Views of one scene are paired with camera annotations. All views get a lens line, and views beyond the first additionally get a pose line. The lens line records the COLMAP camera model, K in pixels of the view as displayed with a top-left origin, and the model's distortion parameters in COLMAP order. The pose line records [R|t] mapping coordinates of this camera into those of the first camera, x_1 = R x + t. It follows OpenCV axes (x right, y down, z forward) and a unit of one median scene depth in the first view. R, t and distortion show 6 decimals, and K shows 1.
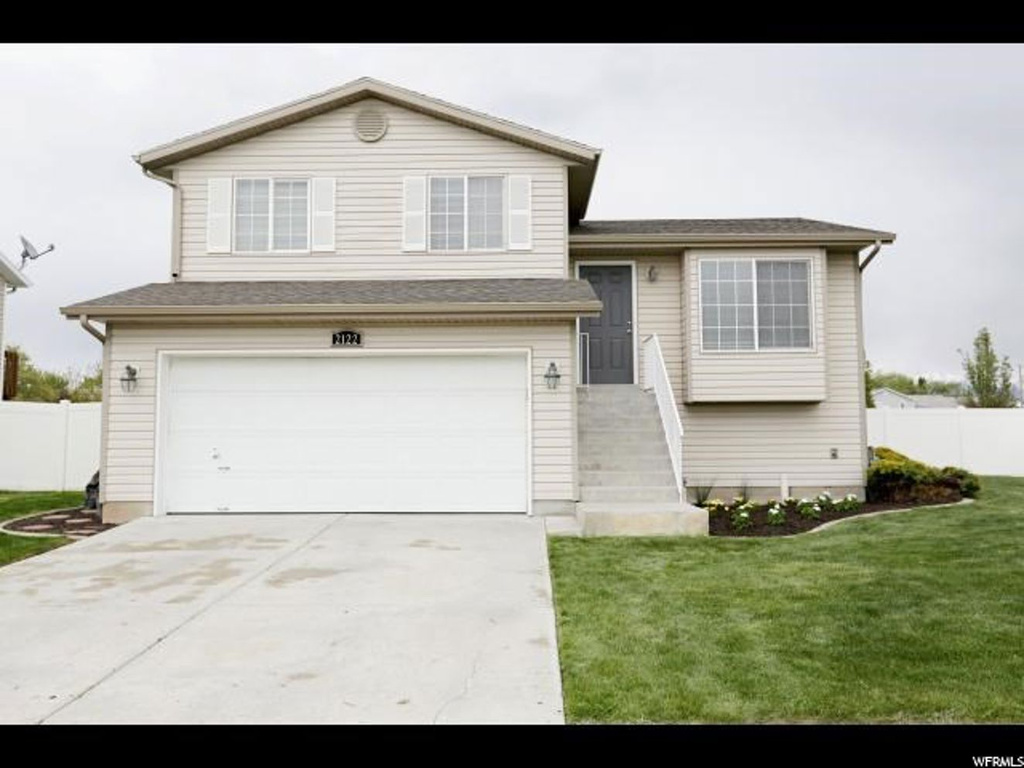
lens RADIAL K [[827.0, 0, 511.9], [0, 827.0, 379.8], [0, 0, 1]] dist [0.018520, 0.002464]
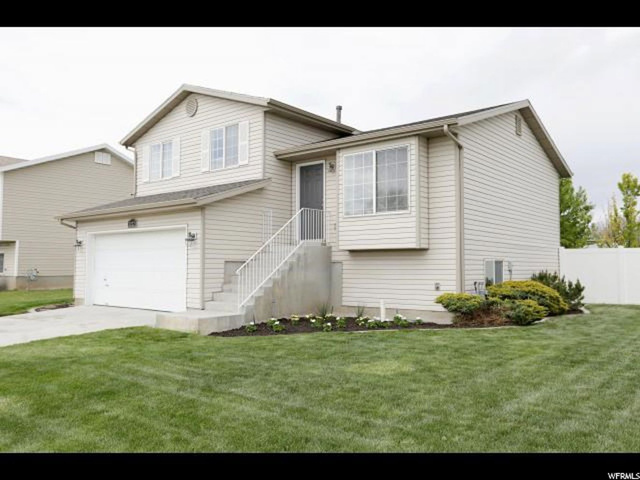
lens RADIAL K [[536.3, 0, 319.9], [0, 536.3, 241.8], [0, 0, 1]] dist [0.002154, -0.002145]
pose [[0.774637, -0.022591, -0.632003, 0.828395], [0.039021, 0.999165, 0.012112, -0.002167], [0.631202, -0.034044, 0.774871, 0.218279]]
